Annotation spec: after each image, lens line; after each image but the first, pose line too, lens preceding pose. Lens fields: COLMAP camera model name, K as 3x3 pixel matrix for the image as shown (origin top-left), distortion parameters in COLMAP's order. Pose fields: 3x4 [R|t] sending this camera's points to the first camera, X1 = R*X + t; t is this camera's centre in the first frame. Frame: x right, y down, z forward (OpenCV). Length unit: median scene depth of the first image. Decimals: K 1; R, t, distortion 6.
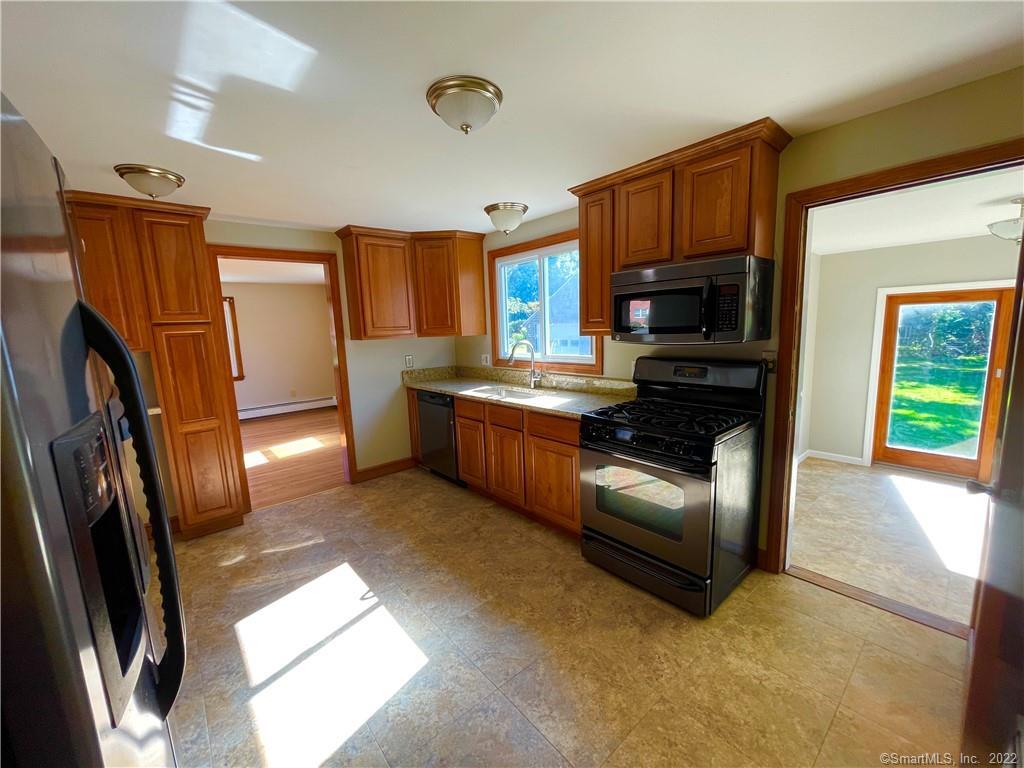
lens RADIAL K [[410.6, 0, 506.9], [0, 410.6, 384.5], [0, 0, 1]] dist [-0.002712, 0.000616]
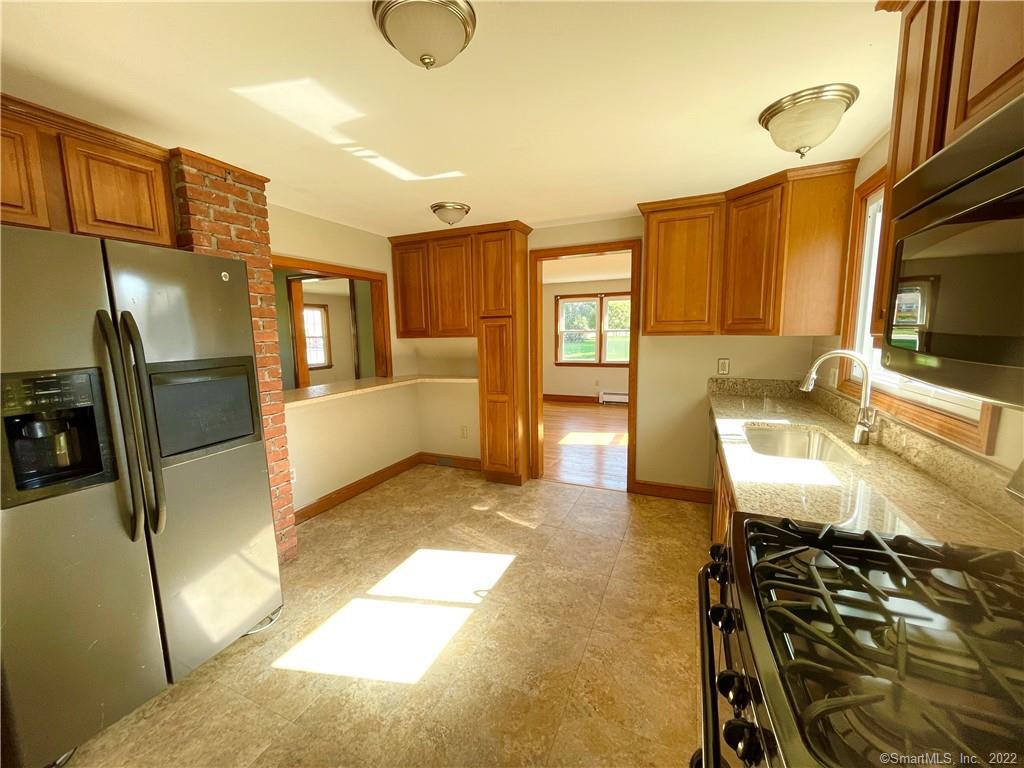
lens RADIAL K [[410.6, 0, 506.9], [0, 410.6, 384.5], [0, 0, 1]] dist [-0.002712, 0.000616]
pose [[0.430152, 0.149849, -0.890233, 0.389047], [-0.127652, 0.986315, 0.104341, -0.075042], [0.893685, 0.068758, 0.443394, 0.453215]]
